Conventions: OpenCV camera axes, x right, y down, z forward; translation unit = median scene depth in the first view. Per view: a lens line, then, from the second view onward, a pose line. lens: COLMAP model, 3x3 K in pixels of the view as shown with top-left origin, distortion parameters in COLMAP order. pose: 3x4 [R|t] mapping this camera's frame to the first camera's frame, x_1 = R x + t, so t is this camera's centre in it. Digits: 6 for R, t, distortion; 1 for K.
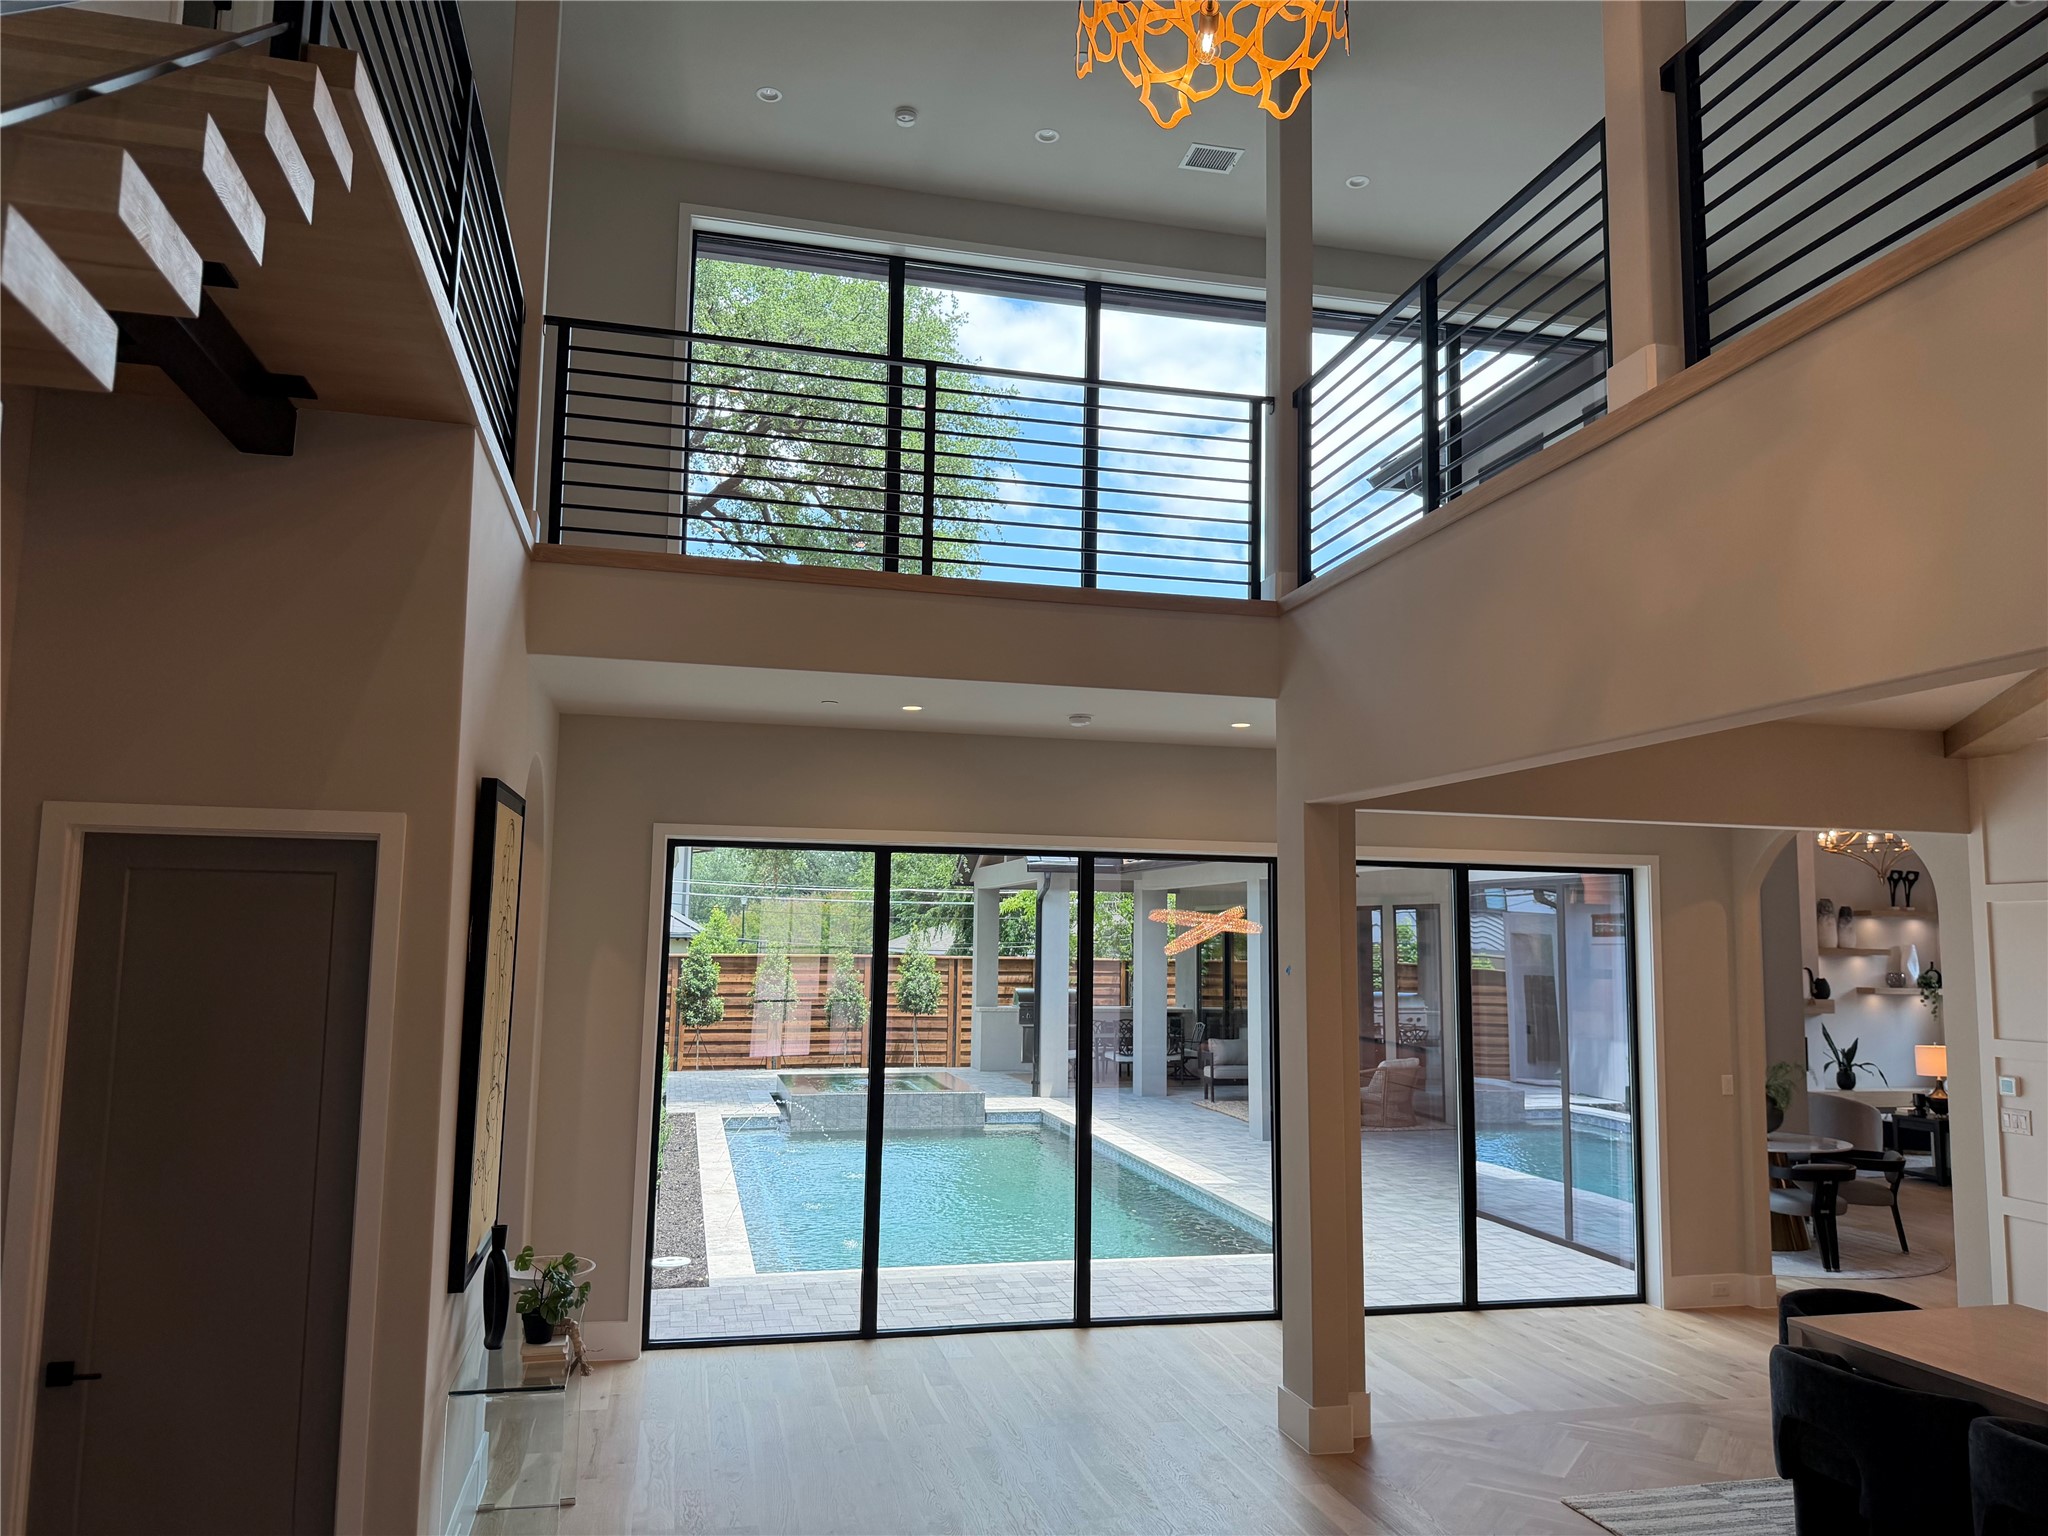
lens RADIAL K [[1449.7, 0, 1023.9], [0, 1449.7, 775.0], [0, 0, 1]] dist [0.015177, -0.020383]
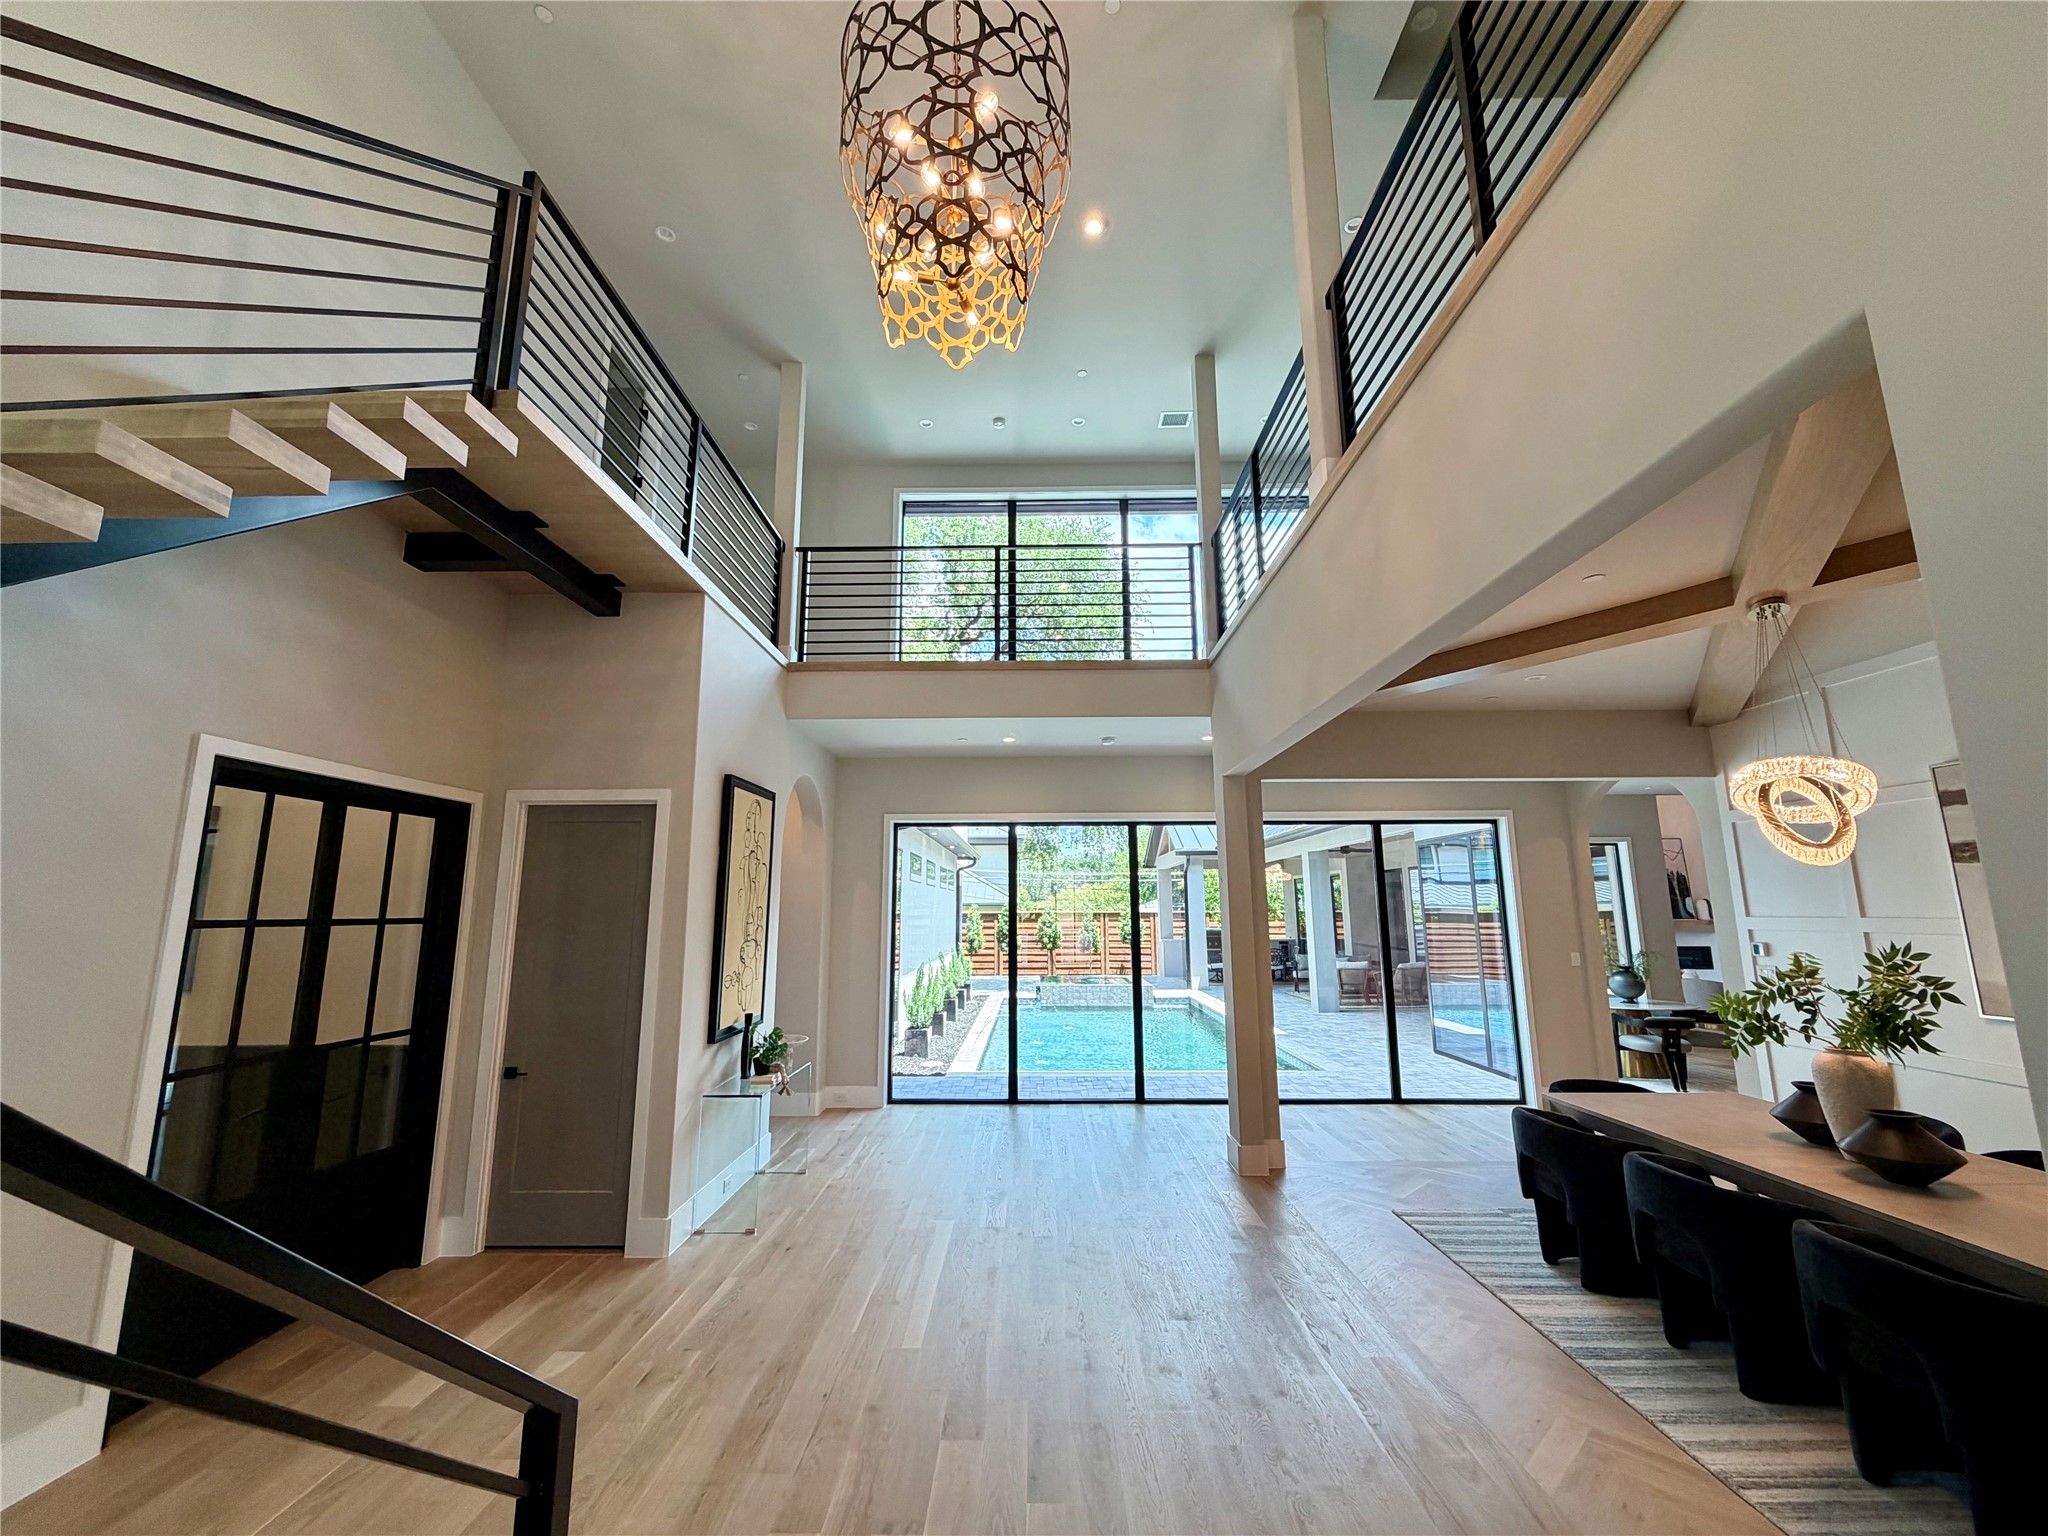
lens RADIAL K [[818.5, 0, 1023.0], [0, 818.5, 764.0], [0, 0, 1]] dist [-0.000383, 0.000242]
pose [[0.968273, -0.062727, -0.241894, 0.187137], [0.046672, 0.996345, -0.071547, 0.057796], [0.245497, 0.057987, 0.967661, 0.030098]]
